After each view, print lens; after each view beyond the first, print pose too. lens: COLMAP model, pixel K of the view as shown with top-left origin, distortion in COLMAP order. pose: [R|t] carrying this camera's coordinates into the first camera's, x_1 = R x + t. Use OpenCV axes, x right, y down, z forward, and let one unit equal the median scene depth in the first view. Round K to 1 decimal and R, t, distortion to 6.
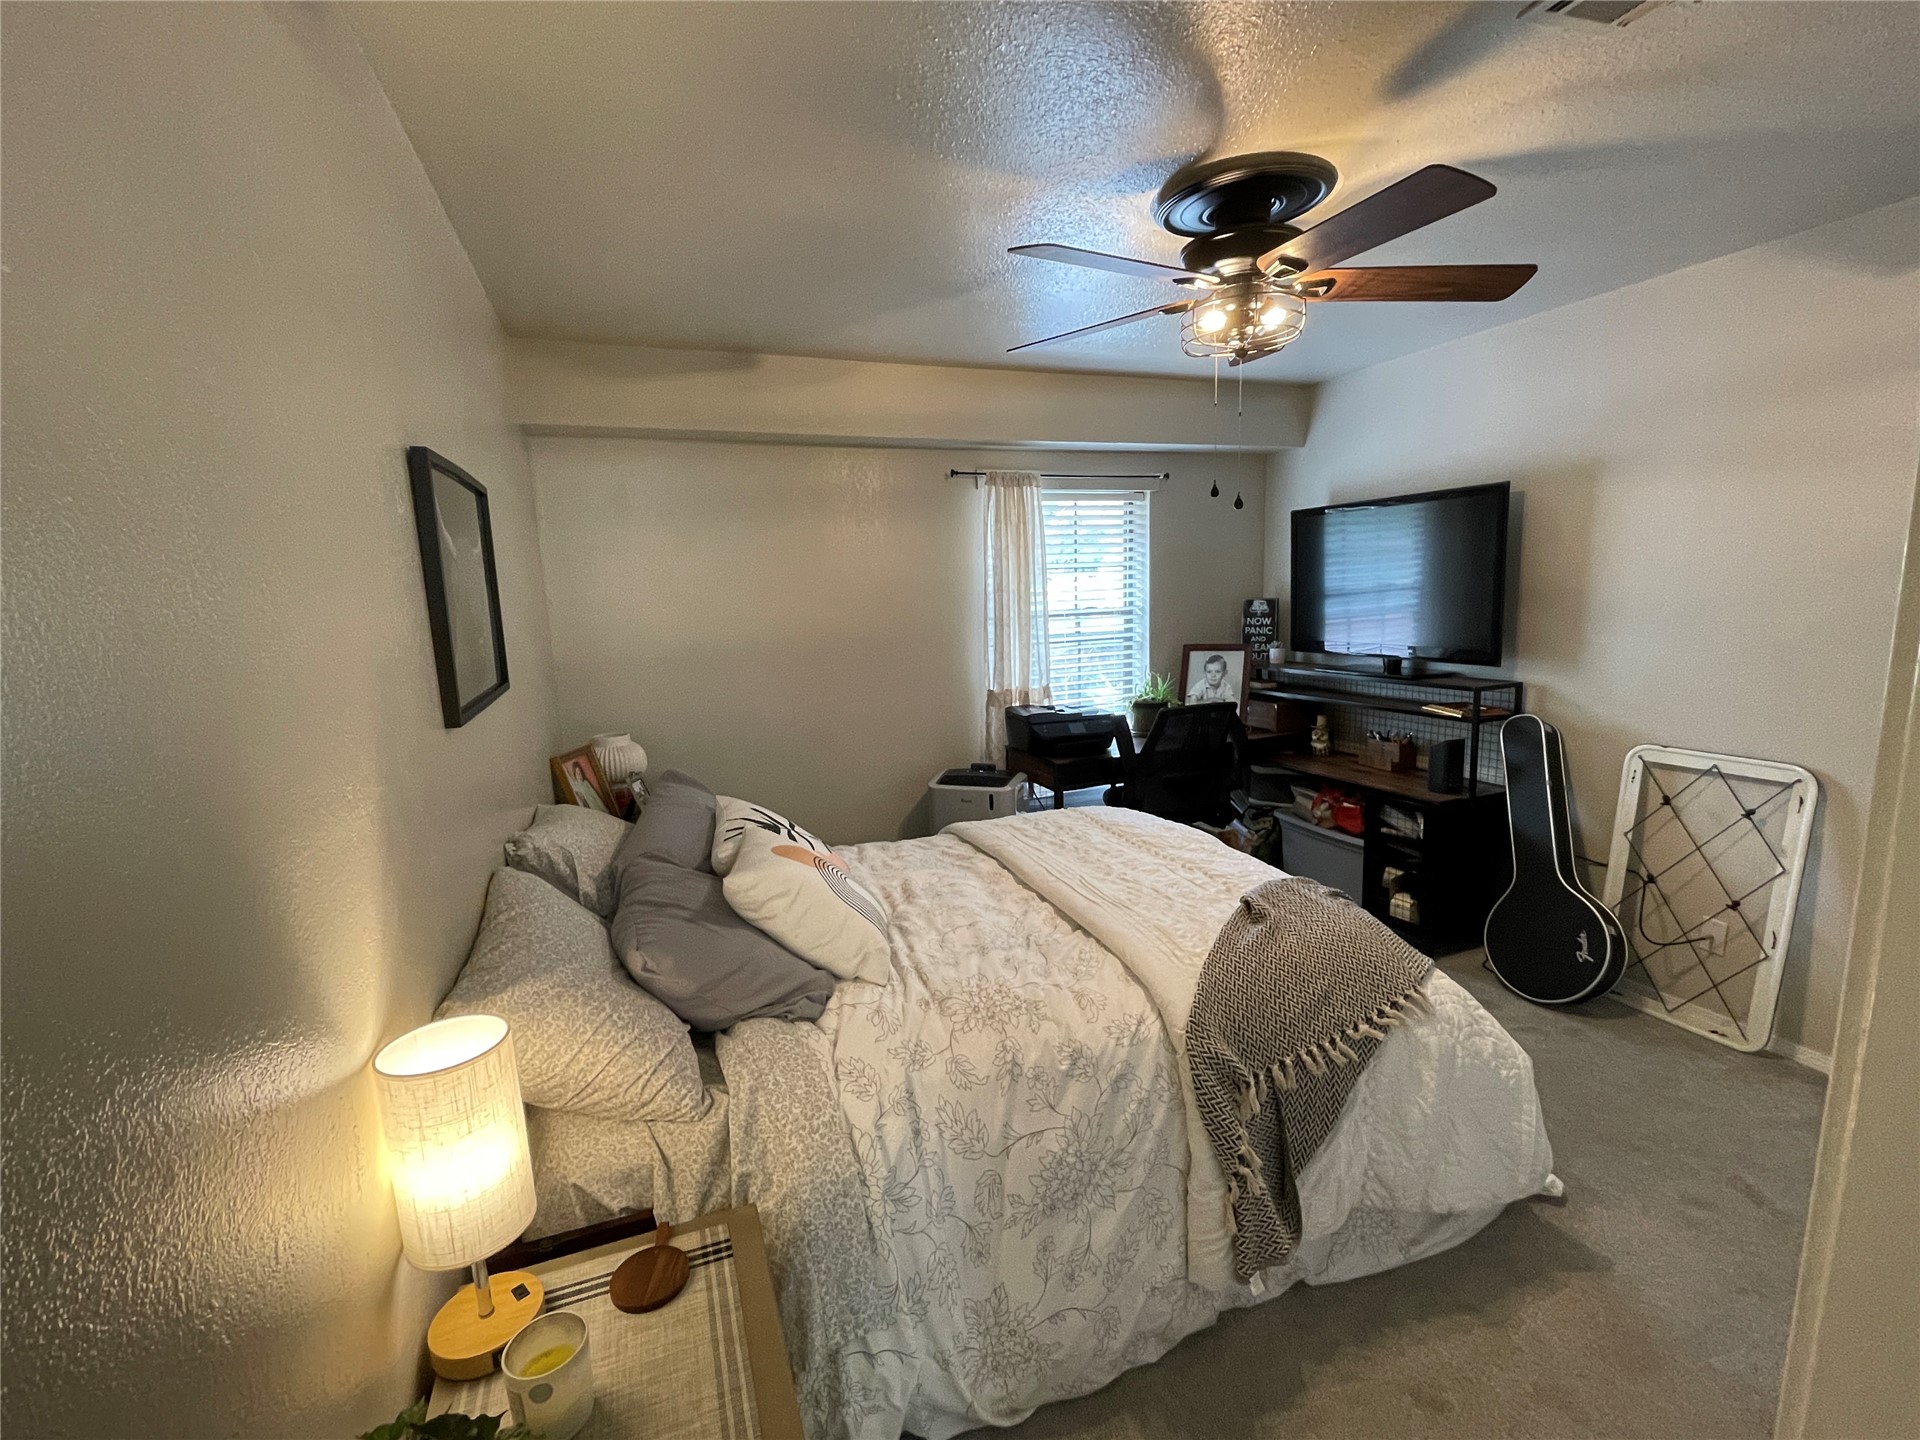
lens RADIAL K [[845.6, 0, 965.7], [0, 845.6, 713.9], [0, 0, 1]] dist [0.003438, 0.000128]
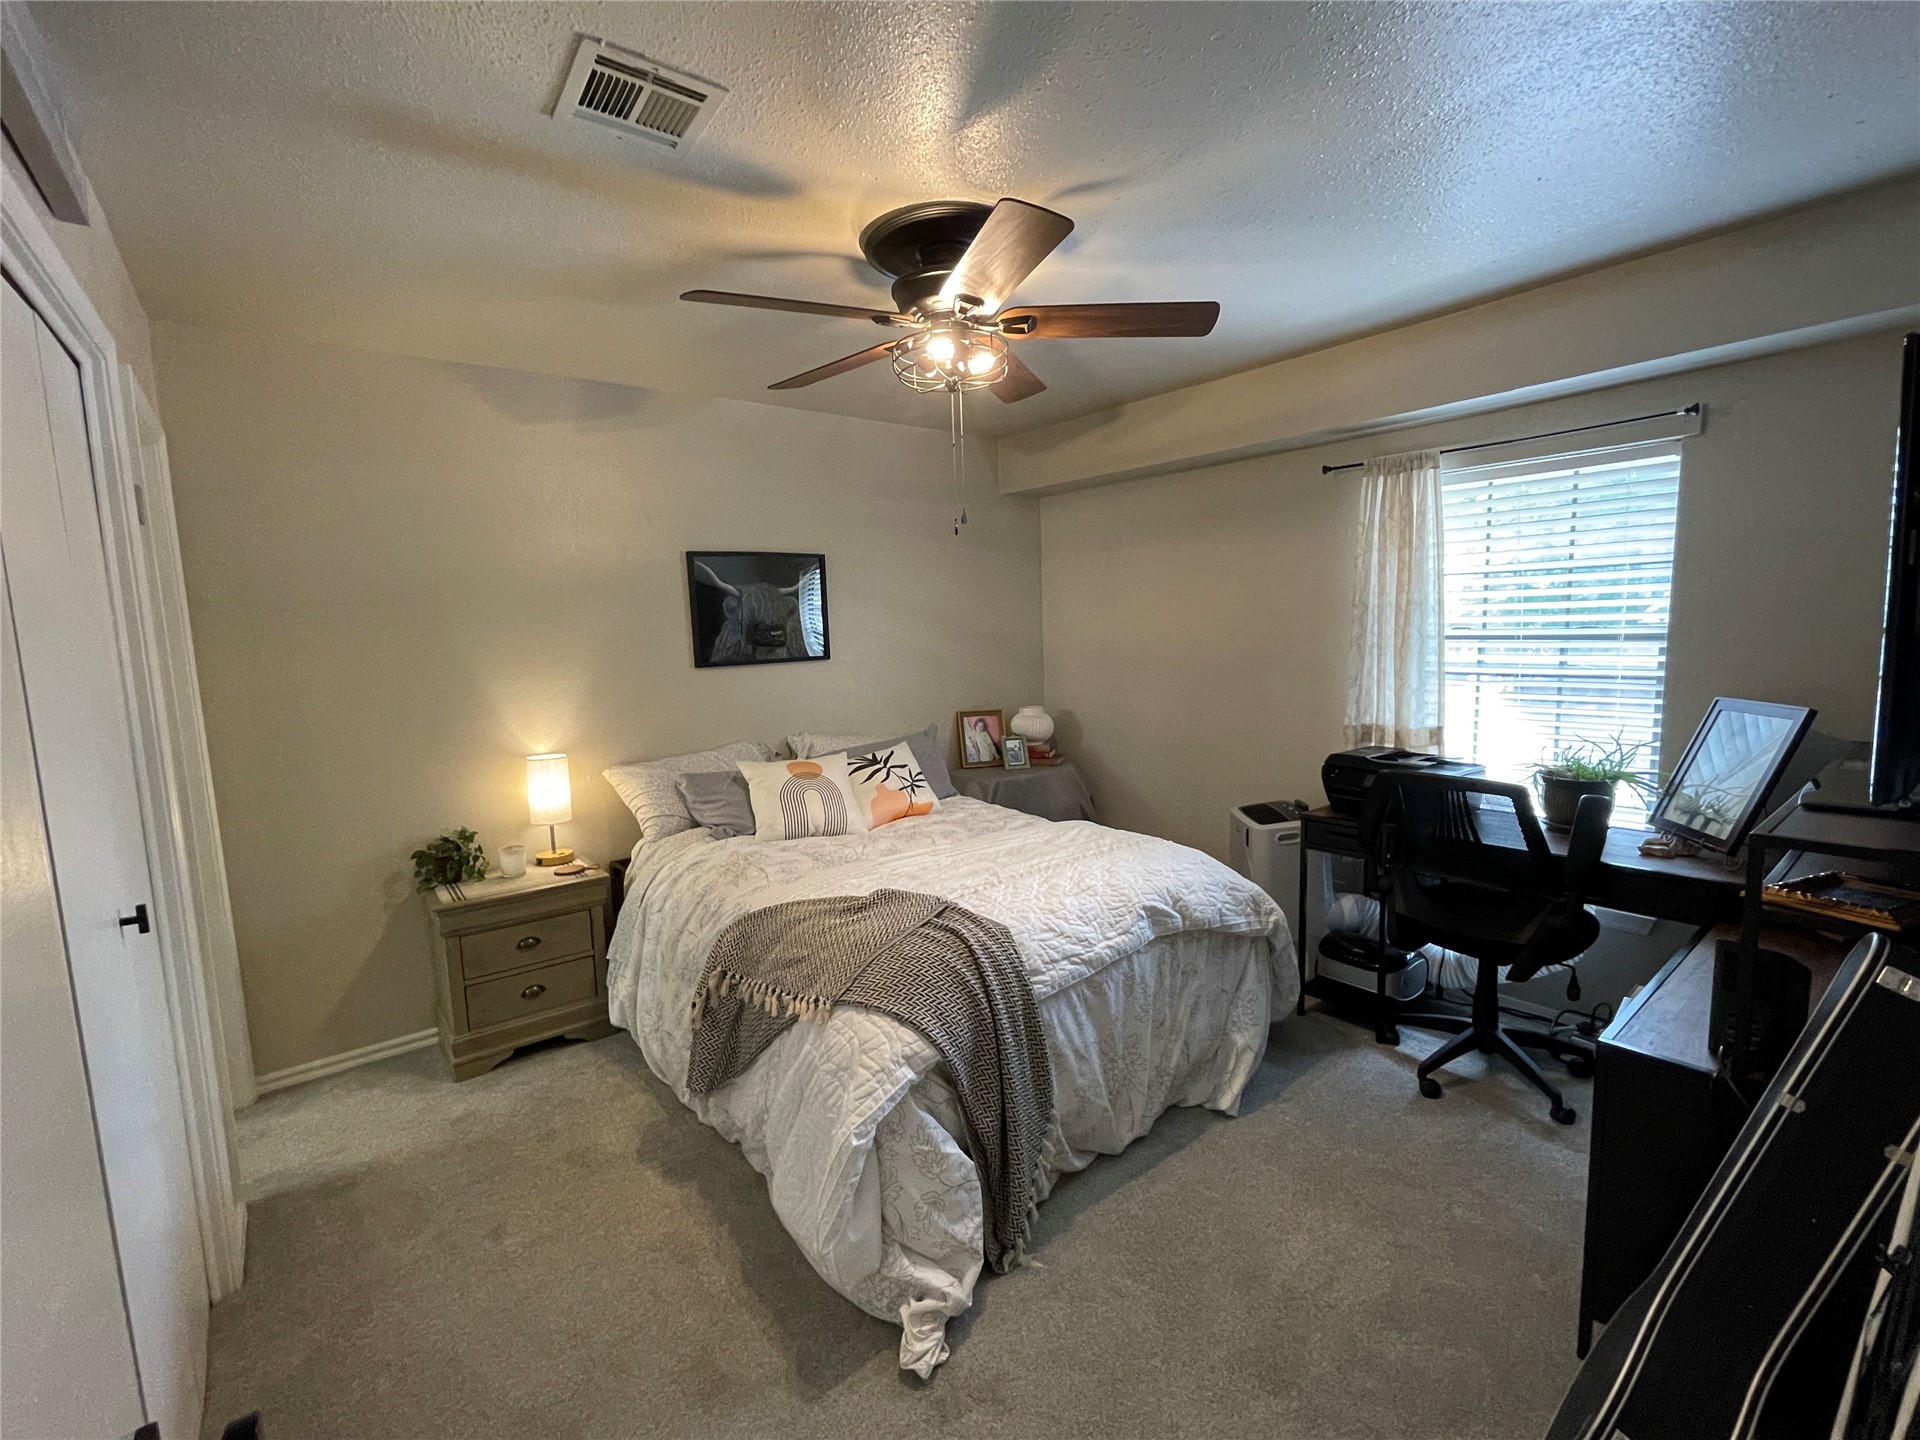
lens RADIAL K [[845.6, 0, 966.3], [0, 845.6, 723.0], [0, 0, 1]] dist [0.003438, 0.000128]
pose [[0.284939, 0.145703, -0.947407, 0.703656], [-0.127133, 0.985392, 0.113308, -0.072117], [0.950077, 0.088161, 0.299300, 0.378698]]
